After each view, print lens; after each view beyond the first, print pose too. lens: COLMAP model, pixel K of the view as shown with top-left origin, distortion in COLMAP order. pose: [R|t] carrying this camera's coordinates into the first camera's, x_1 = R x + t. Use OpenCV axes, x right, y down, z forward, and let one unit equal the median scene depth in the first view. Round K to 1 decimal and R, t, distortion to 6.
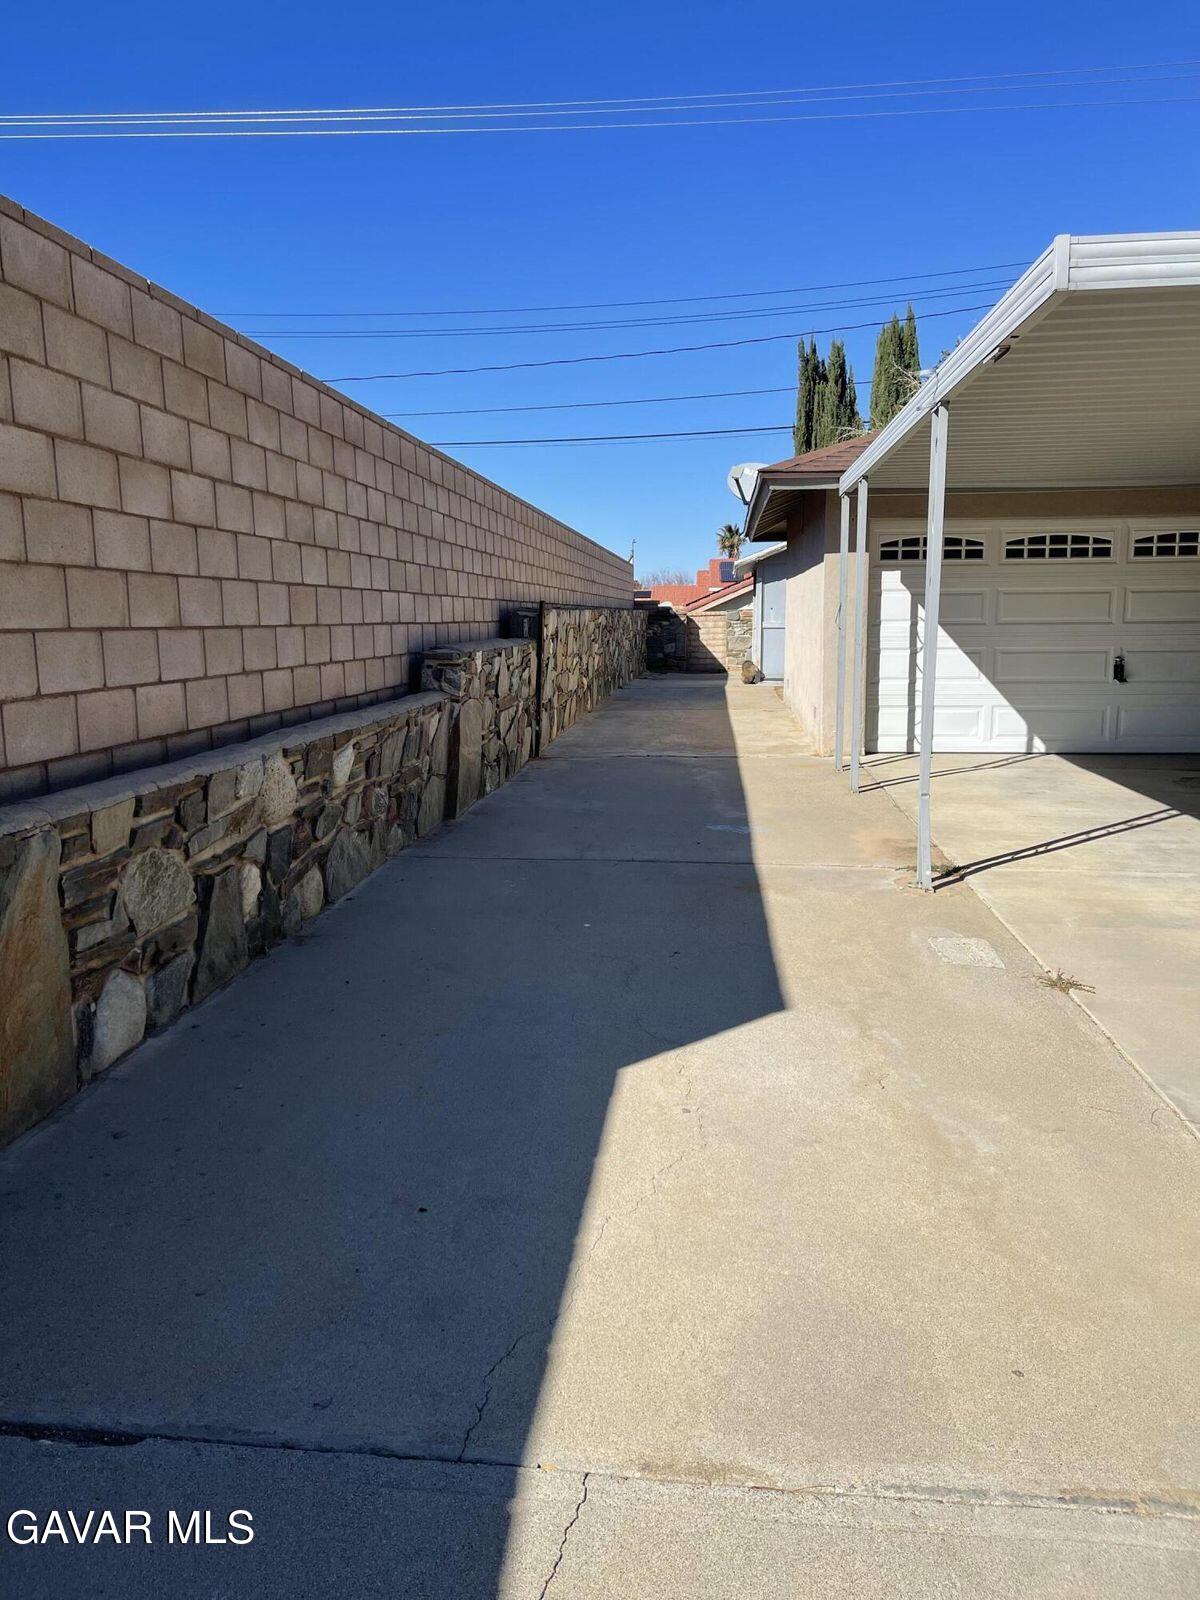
lens RADIAL K [[1201.7, 0, 599.2], [0, 1201.7, 806.0], [0, 0, 1]] dist [0.053731, -0.006622]
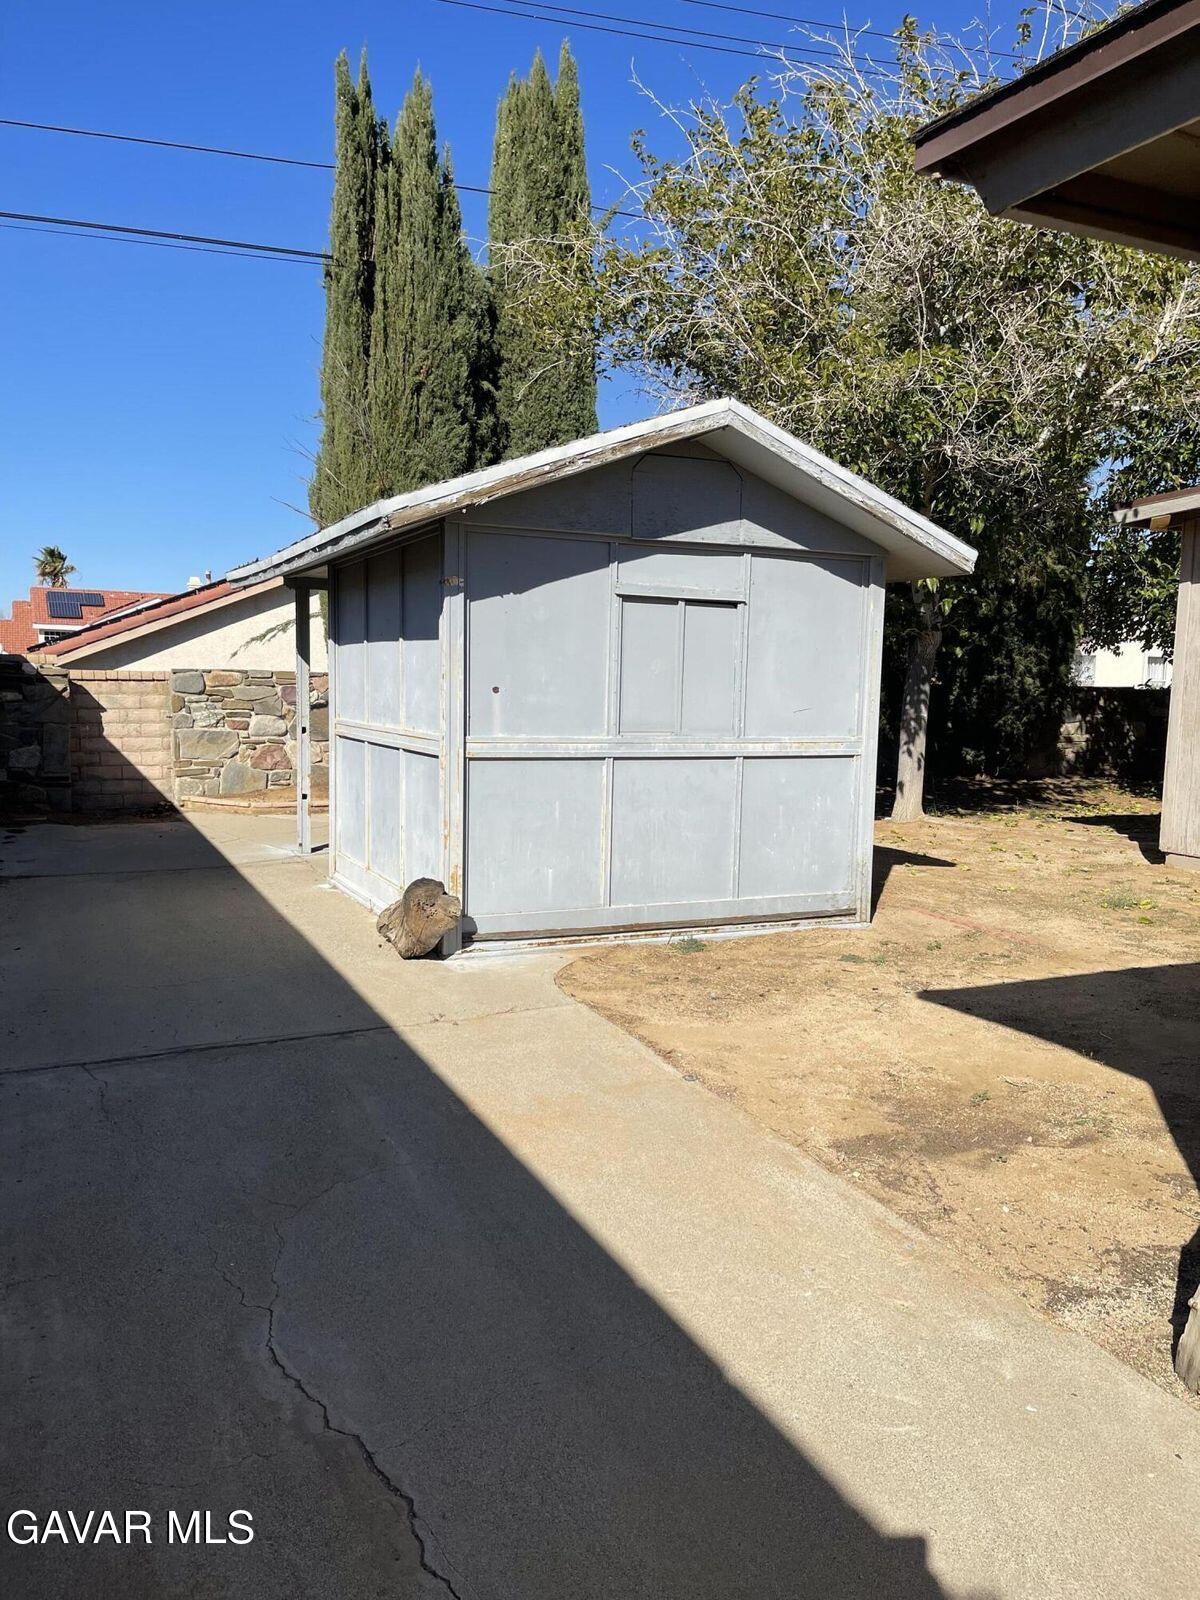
lens RADIAL K [[1201.7, 0, 604.1], [0, 1201.7, 796.3], [0, 0, 1]] dist [0.053731, -0.006622]
pose [[0.857395, -0.026247, 0.513989, 0.019805], [0.050998, 0.998116, -0.034102, -0.124564], [-0.512125, 0.055452, 0.857119, 0.727256]]
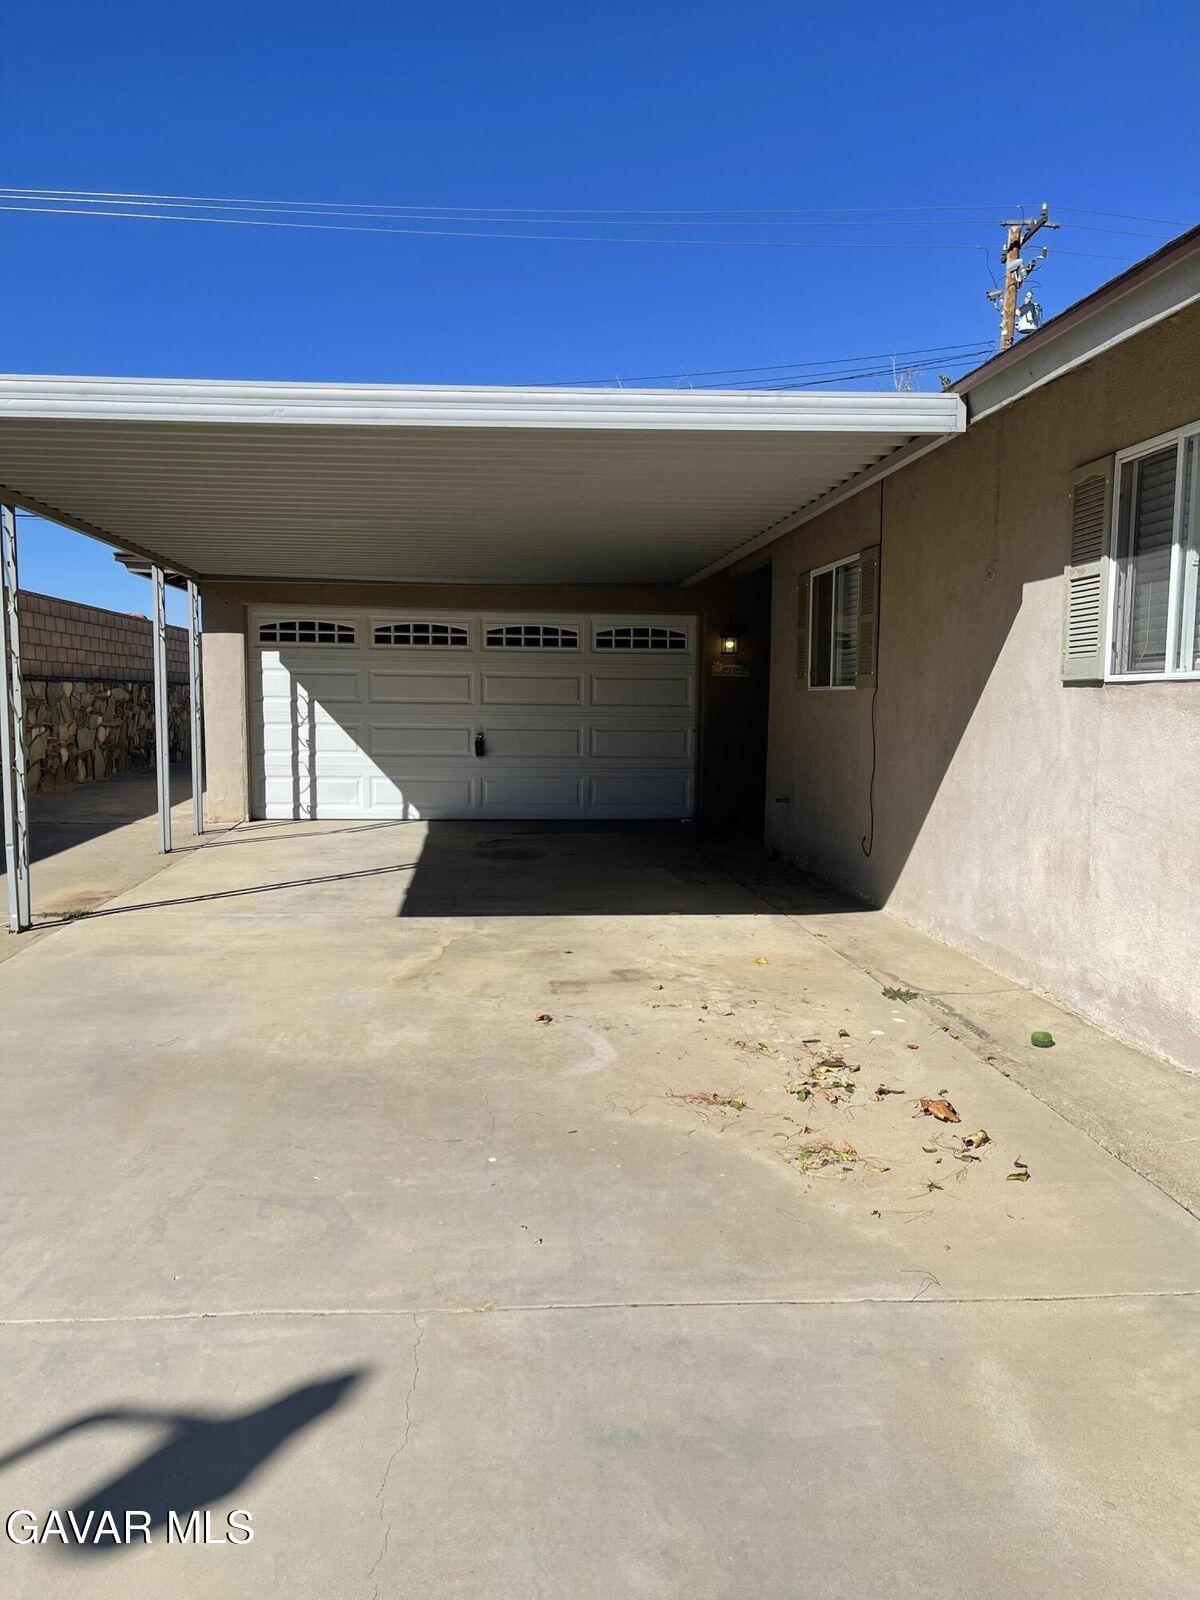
lens RADIAL K [[1201.7, 0, 601.6], [0, 1201.7, 804.2], [0, 0, 1]] dist [0.053731, -0.006622]
pose [[0.986586, 0.002154, 0.163228, 0.354519], [0.009221, 0.997581, -0.068895, 0.019096], [-0.162981, 0.069476, 0.984180, -0.102836]]
